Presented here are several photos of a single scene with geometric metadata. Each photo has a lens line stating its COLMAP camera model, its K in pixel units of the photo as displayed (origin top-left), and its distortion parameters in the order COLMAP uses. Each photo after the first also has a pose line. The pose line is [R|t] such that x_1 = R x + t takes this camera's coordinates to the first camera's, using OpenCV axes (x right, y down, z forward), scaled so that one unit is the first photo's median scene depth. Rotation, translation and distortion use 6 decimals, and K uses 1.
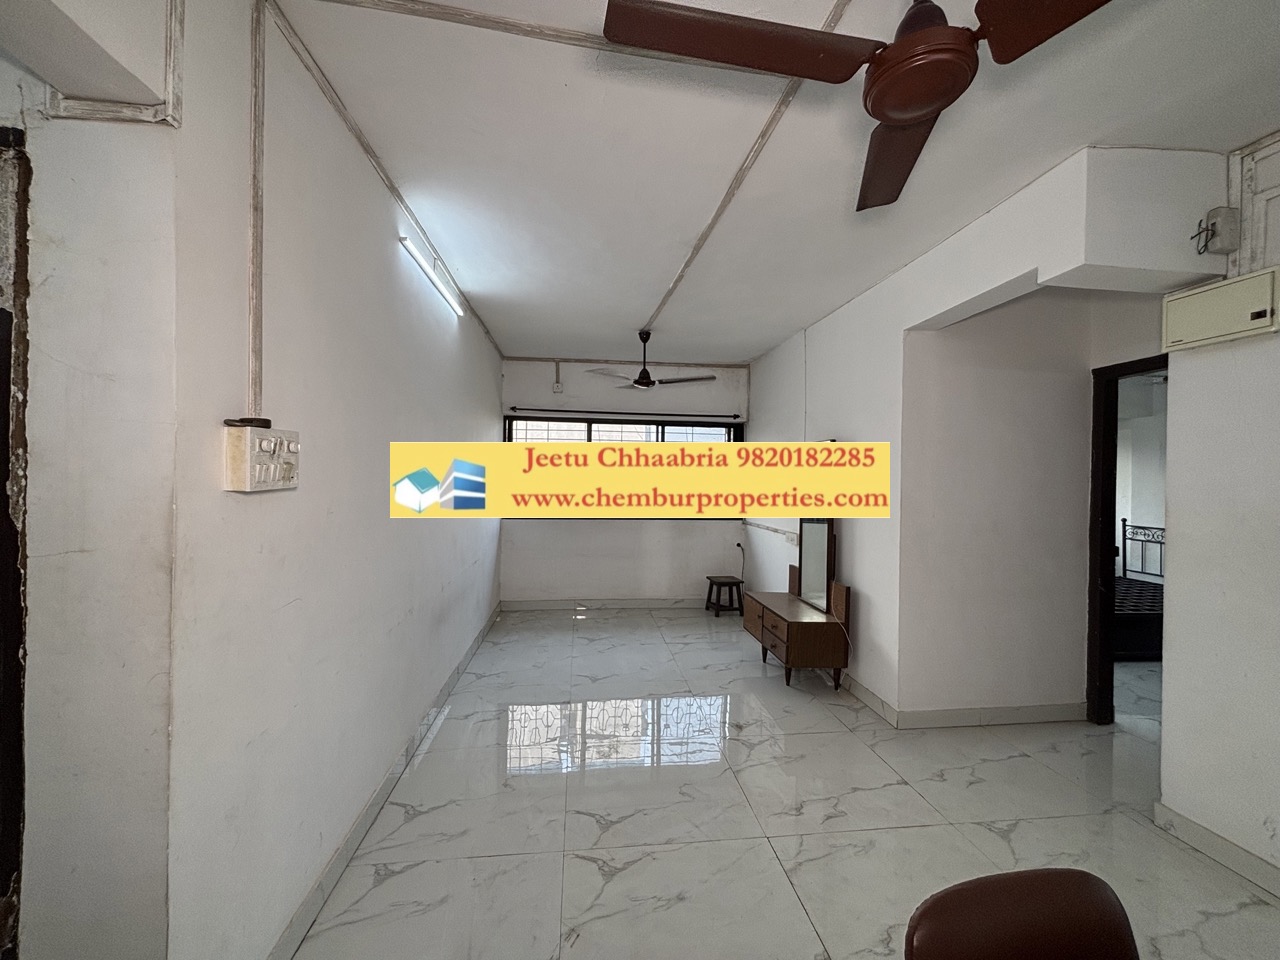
lens RADIAL K [[516.8, 0, 642.7], [0, 516.8, 477.2], [0, 0, 1]] dist [-0.000802, -0.000167]
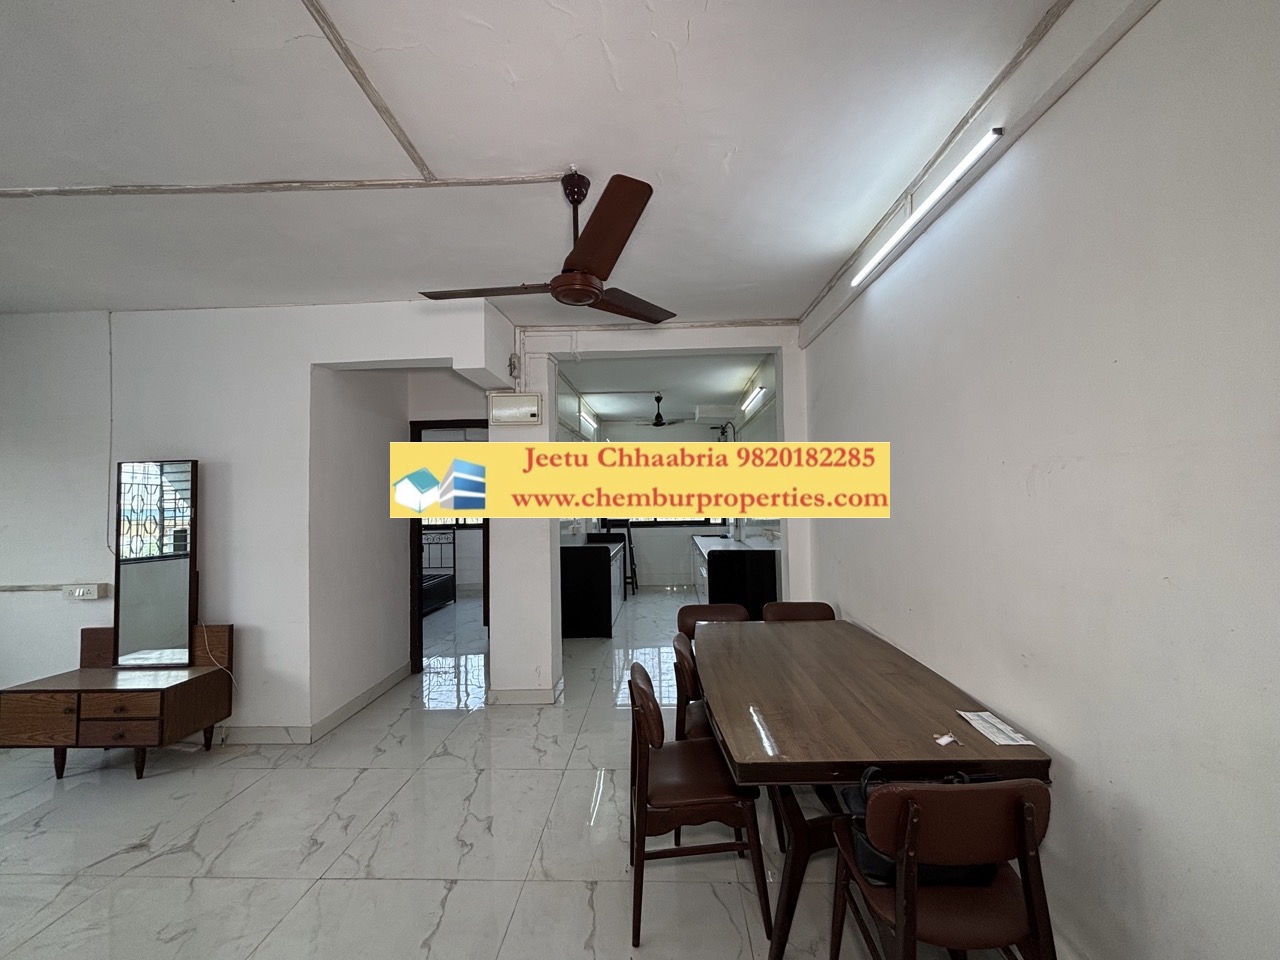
lens RADIAL K [[516.8, 0, 642.7], [0, 516.8, 477.2], [0, 0, 1]] dist [-0.000802, -0.000167]
pose [[0.160032, 0.018595, 0.986937, -0.431232], [0.021757, 0.999513, -0.022360, -0.011442], [-0.986872, 0.025051, 0.159550, 0.159420]]
